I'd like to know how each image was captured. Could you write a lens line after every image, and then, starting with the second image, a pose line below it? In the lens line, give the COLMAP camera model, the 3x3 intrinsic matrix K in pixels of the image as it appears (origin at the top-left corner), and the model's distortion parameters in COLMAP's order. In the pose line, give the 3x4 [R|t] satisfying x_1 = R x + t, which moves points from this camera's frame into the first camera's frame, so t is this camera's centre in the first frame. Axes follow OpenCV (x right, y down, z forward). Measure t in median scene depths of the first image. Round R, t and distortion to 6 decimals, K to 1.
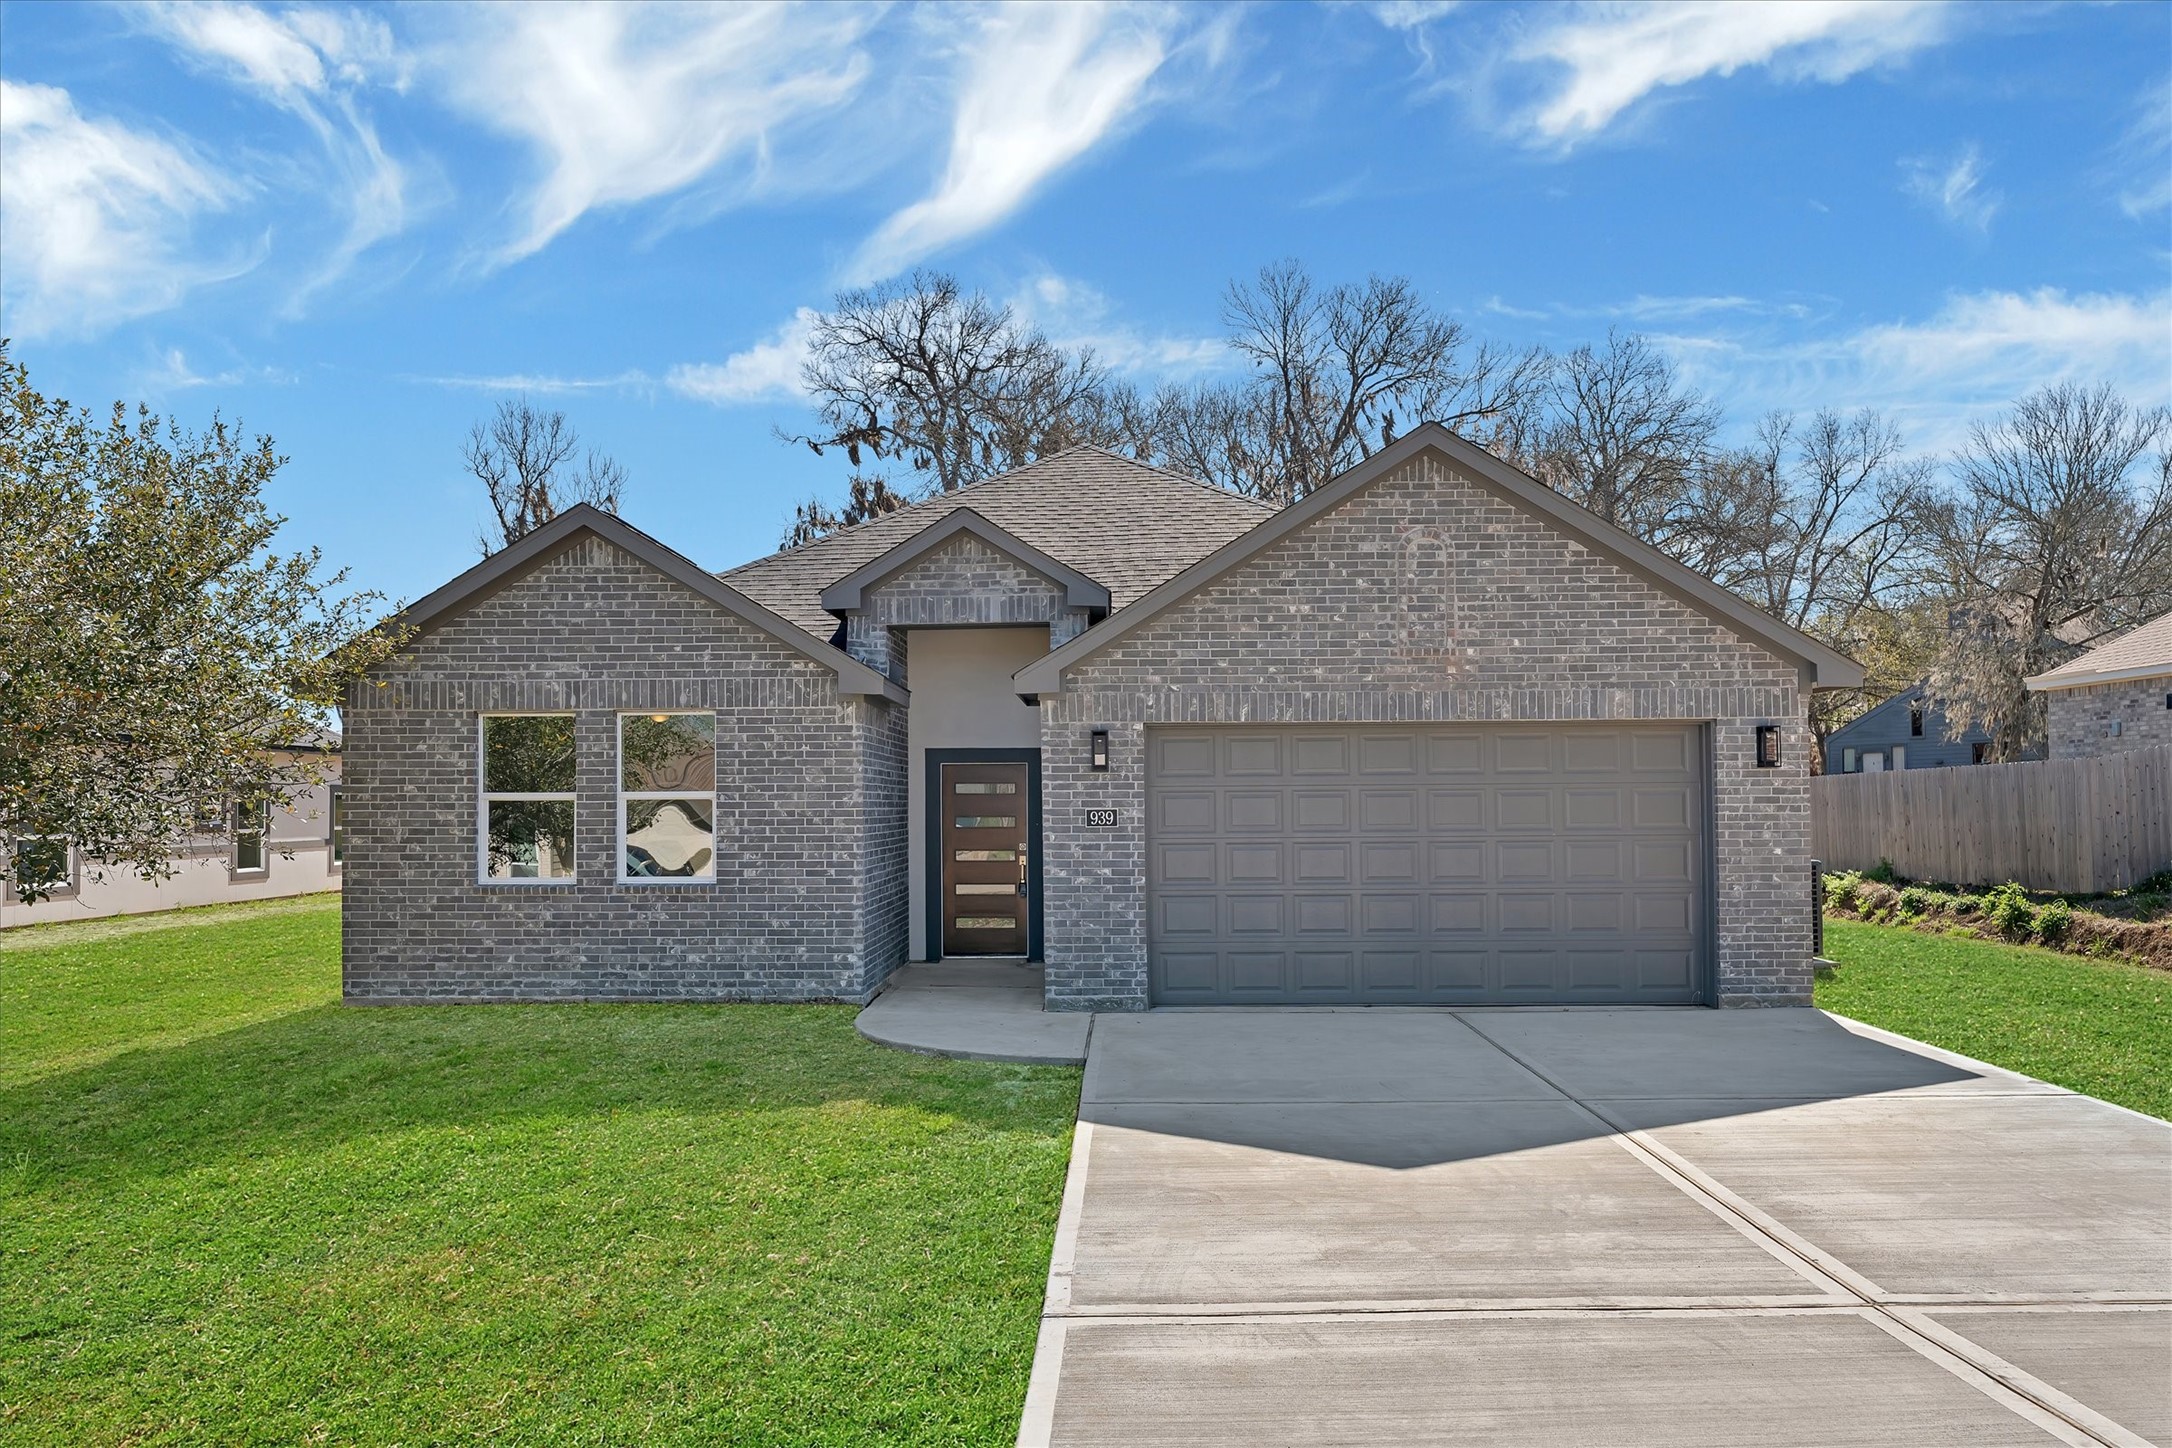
lens RADIAL K [[1511.9, 0, 1087.5], [0, 1511.9, 737.1], [0, 0, 1]] dist [-0.008067, -0.002759]
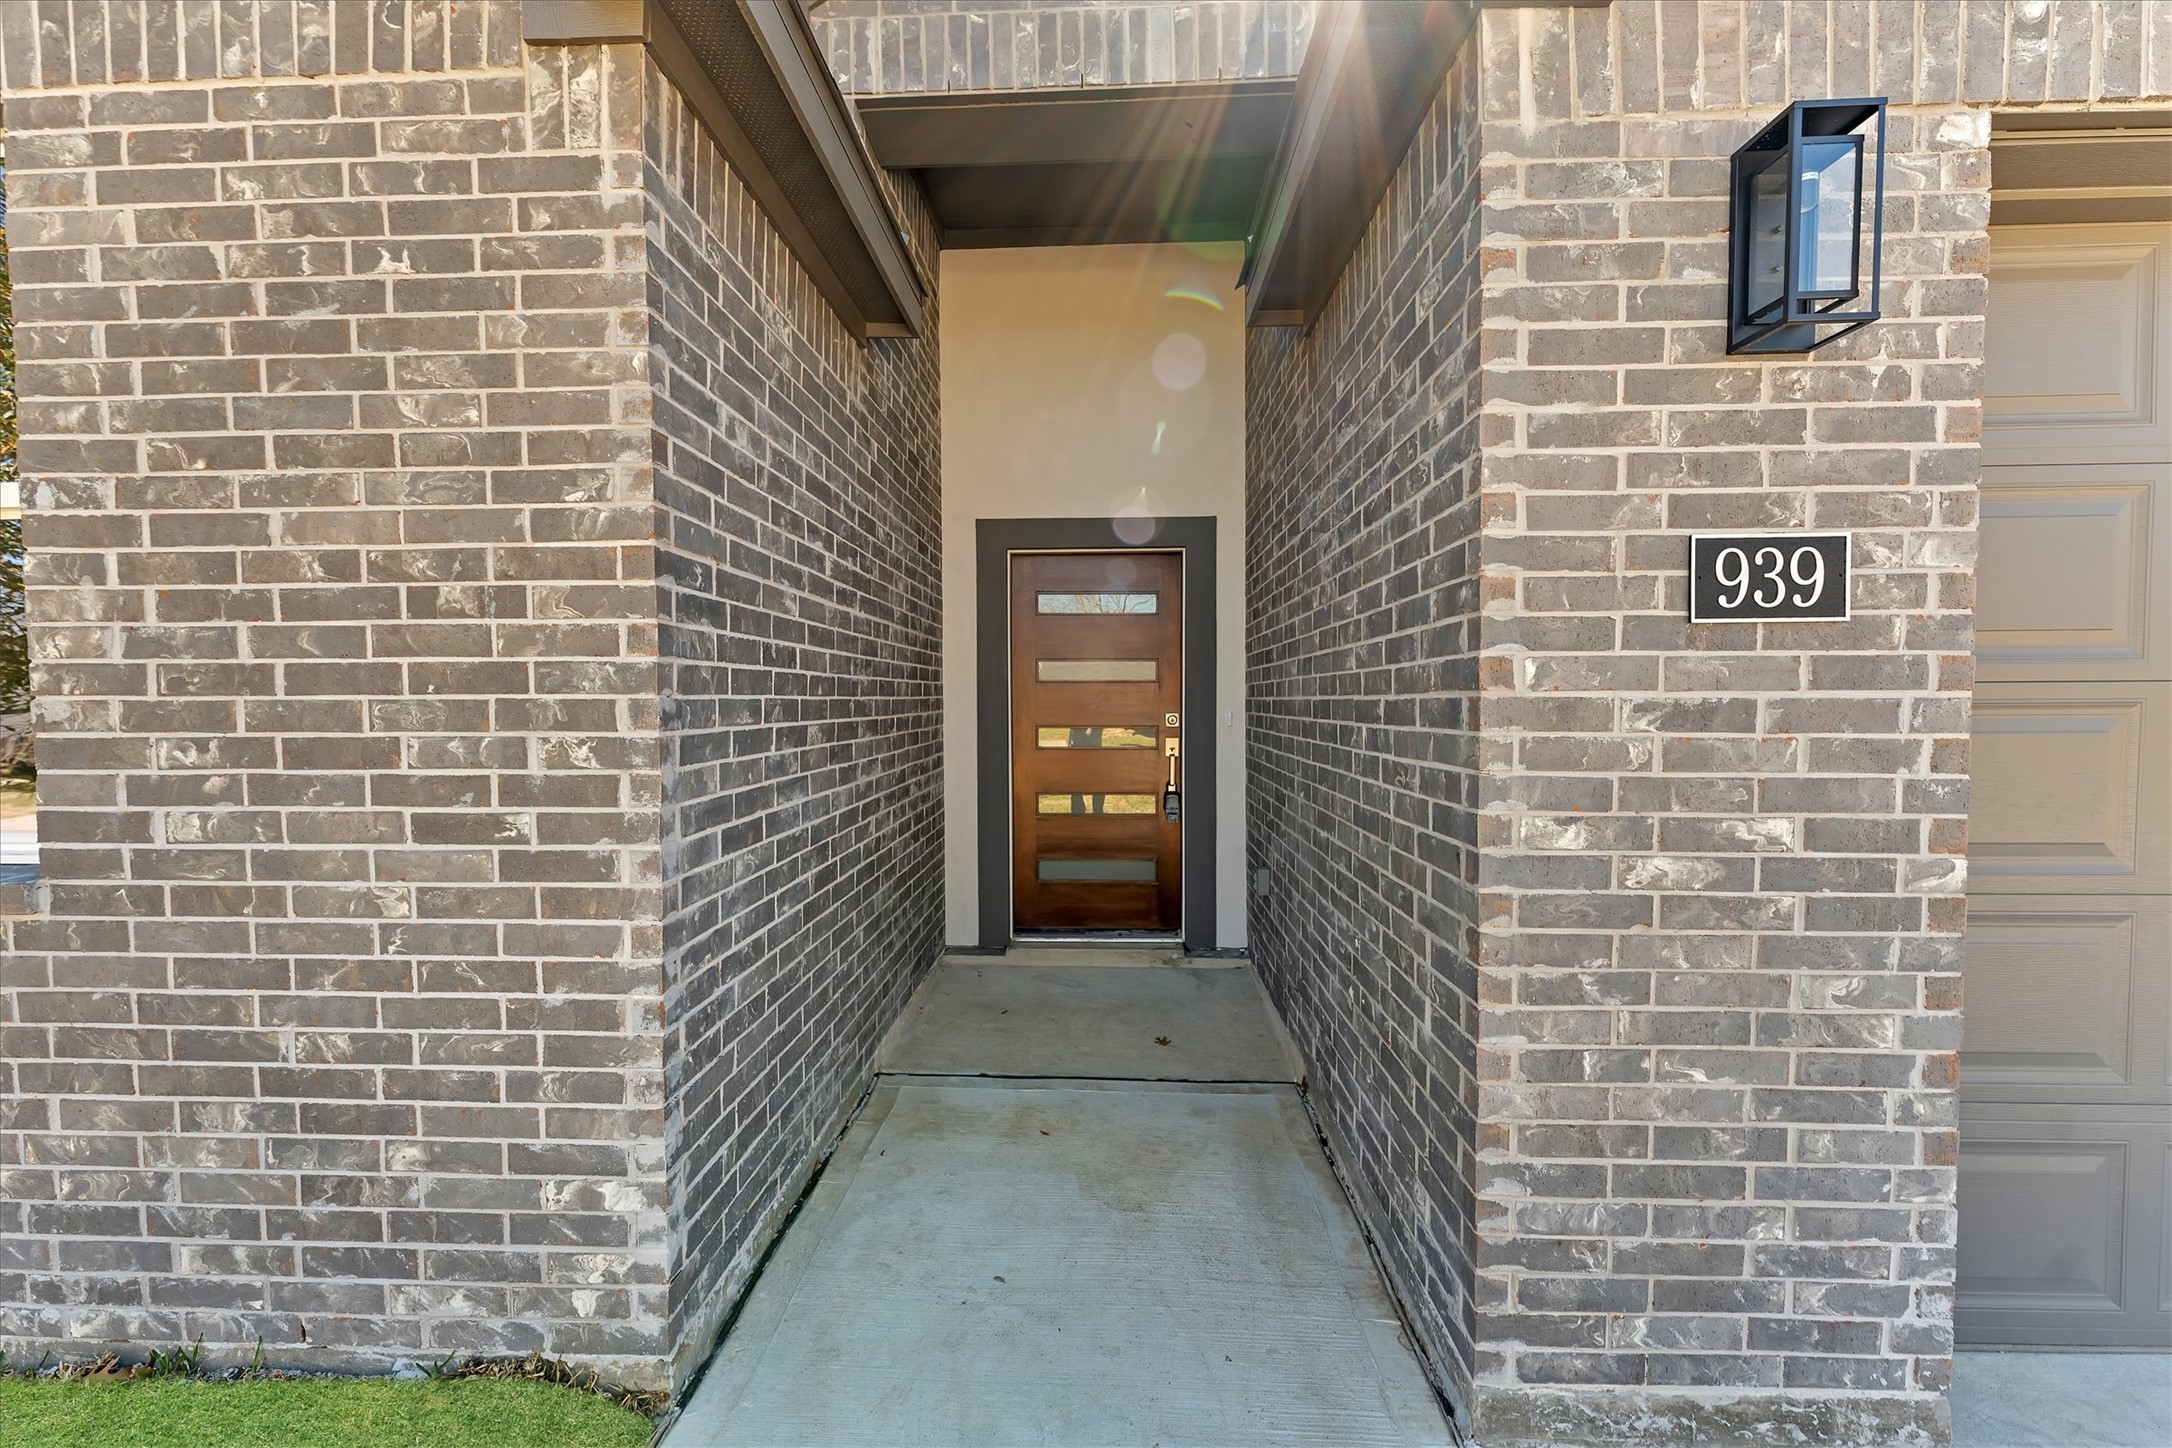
lens RADIAL K [[910.4, 0, 1067.8], [0, 910.4, 729.5], [0, 0, 1]] dist [-0.001070, 0.000941]
pose [[0.999493, 0.003094, -0.031702, -0.083687], [-0.000945, 0.997713, 0.067579, 0.065953], [0.031839, -0.067515, 0.997210, 0.868324]]
